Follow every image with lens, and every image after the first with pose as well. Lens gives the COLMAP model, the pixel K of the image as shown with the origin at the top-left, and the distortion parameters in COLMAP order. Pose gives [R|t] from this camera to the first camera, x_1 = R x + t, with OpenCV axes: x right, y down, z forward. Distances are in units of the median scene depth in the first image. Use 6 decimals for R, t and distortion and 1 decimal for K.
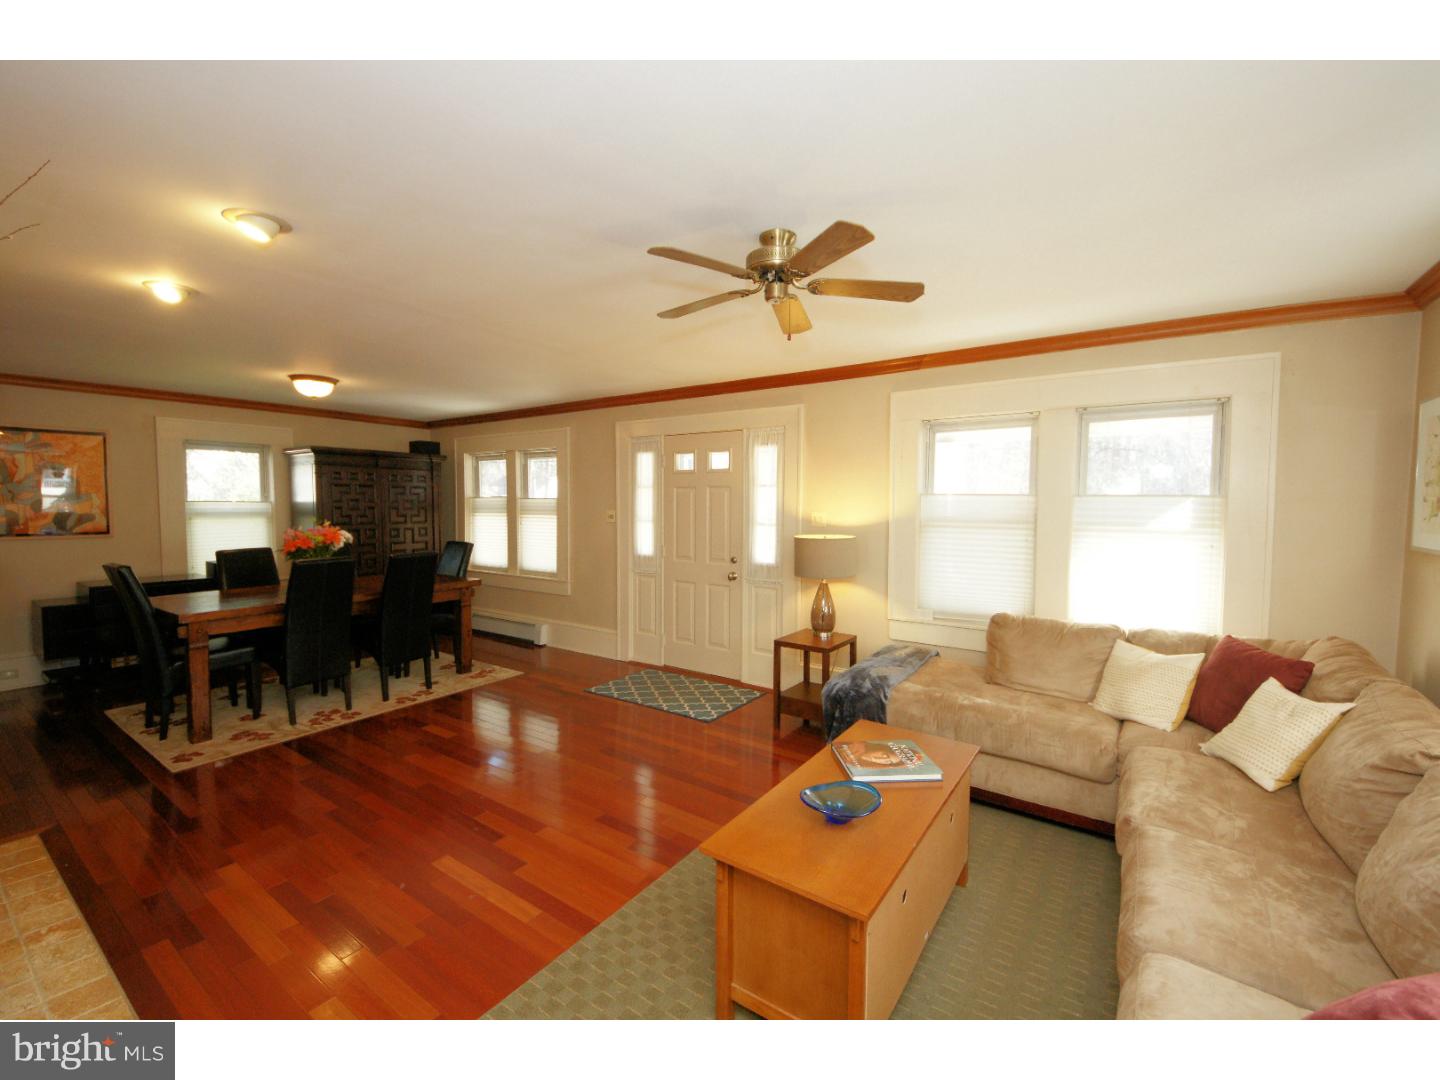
lens RADIAL K [[604.0, 0, 720.0], [0, 604.0, 540.0], [0, 0, 1]] dist [0.033672, 0.000036]
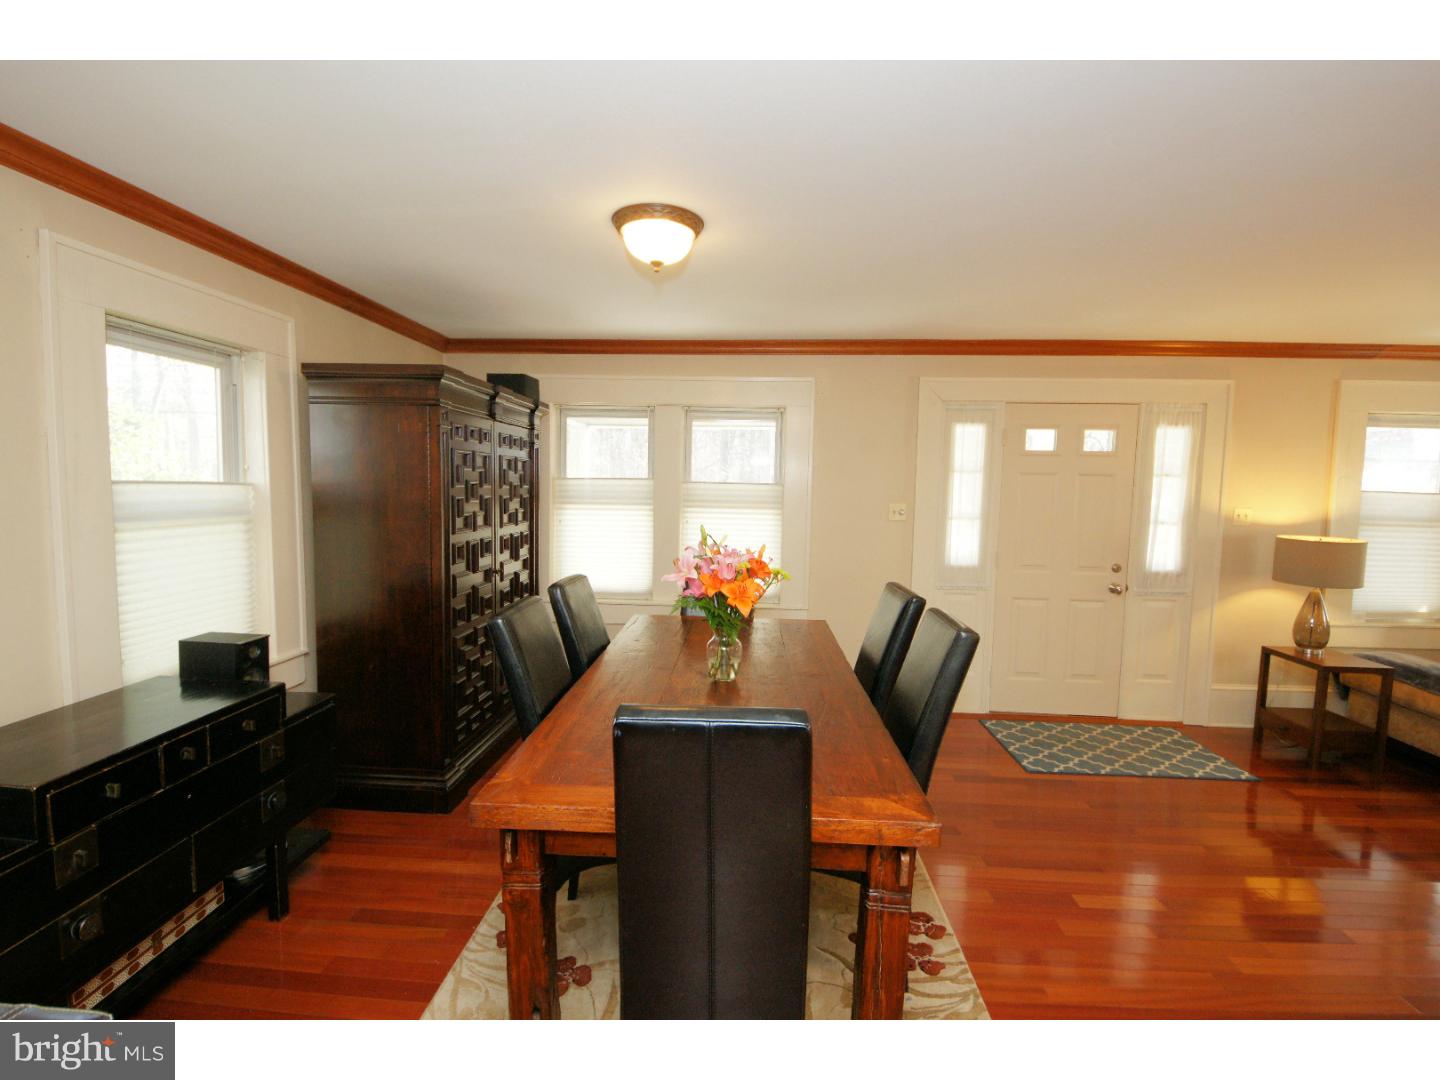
lens RADIAL K [[627.9, 0, 720.0], [0, 627.9, 540.0], [0, 0, 1]] dist [0.000451, -0.000067]
pose [[0.852799, -0.027451, 0.521516, -0.862376], [0.016072, 0.999524, 0.026330, -0.033994], [-0.521991, -0.014073, 0.852835, 0.576175]]
